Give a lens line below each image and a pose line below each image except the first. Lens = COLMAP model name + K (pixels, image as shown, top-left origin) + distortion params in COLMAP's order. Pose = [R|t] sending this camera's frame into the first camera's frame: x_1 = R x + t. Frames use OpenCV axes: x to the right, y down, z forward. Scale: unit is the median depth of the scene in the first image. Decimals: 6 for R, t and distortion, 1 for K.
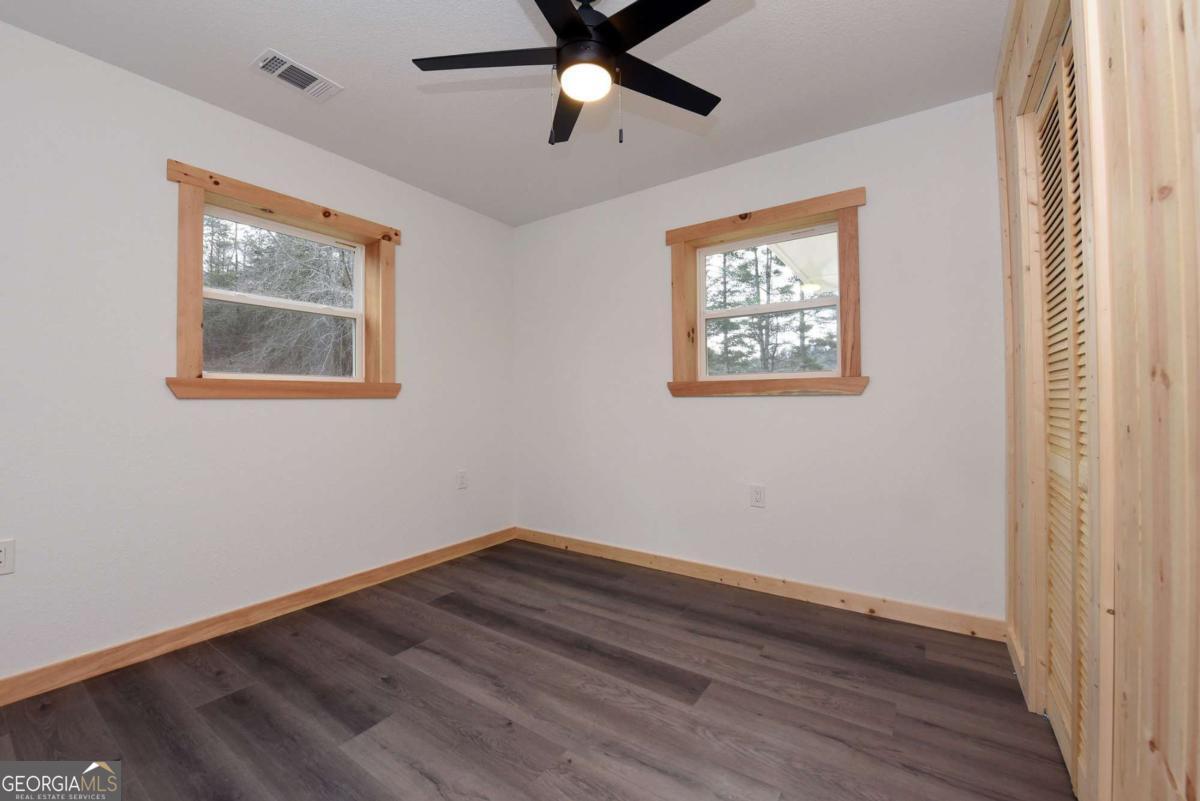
lens RADIAL K [[478.7, 0, 605.2], [0, 478.7, 395.1], [0, 0, 1]] dist [-0.016515, -0.000931]
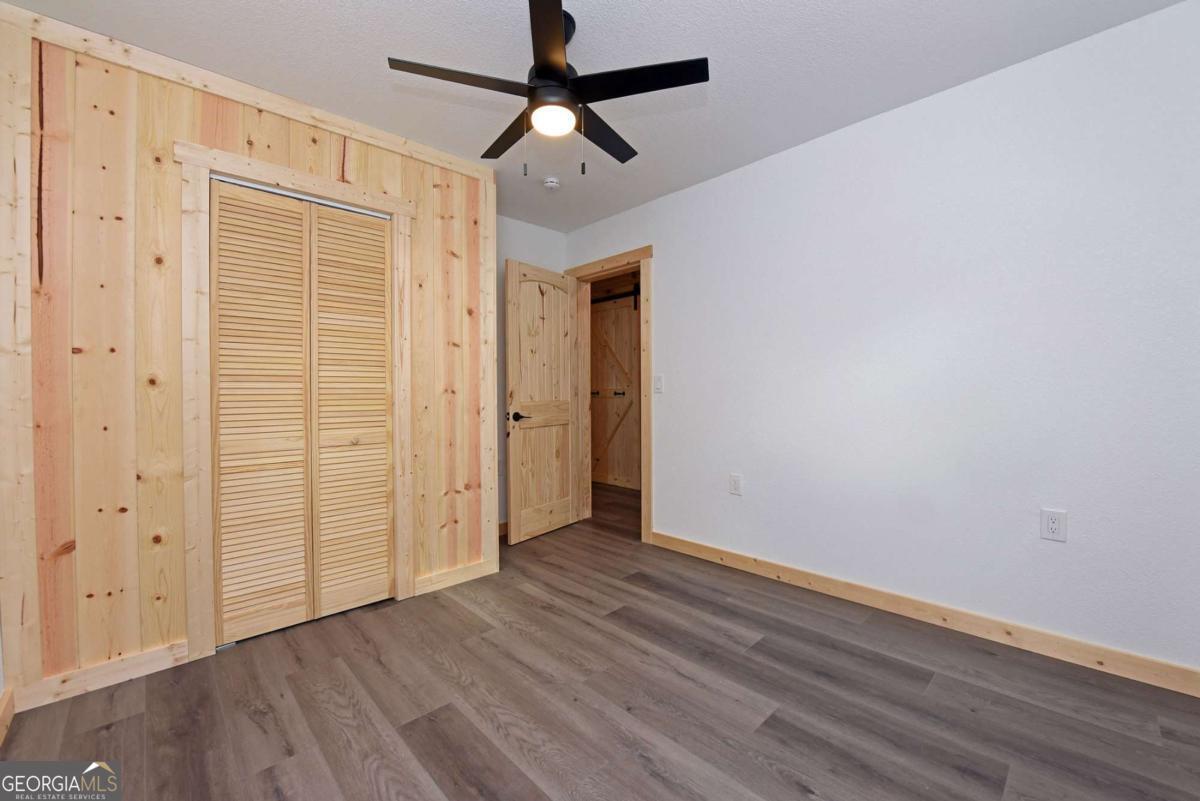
lens RADIAL K [[478.7, 0, 605.2], [0, 478.7, 395.1], [0, 0, 1]] dist [-0.016515, -0.000931]
pose [[-0.979026, 0.014990, 0.203184, -0.347616], [0.014279, 0.999886, -0.004967, 0.010979], [-0.203235, -0.001962, -0.979128, 1.895974]]
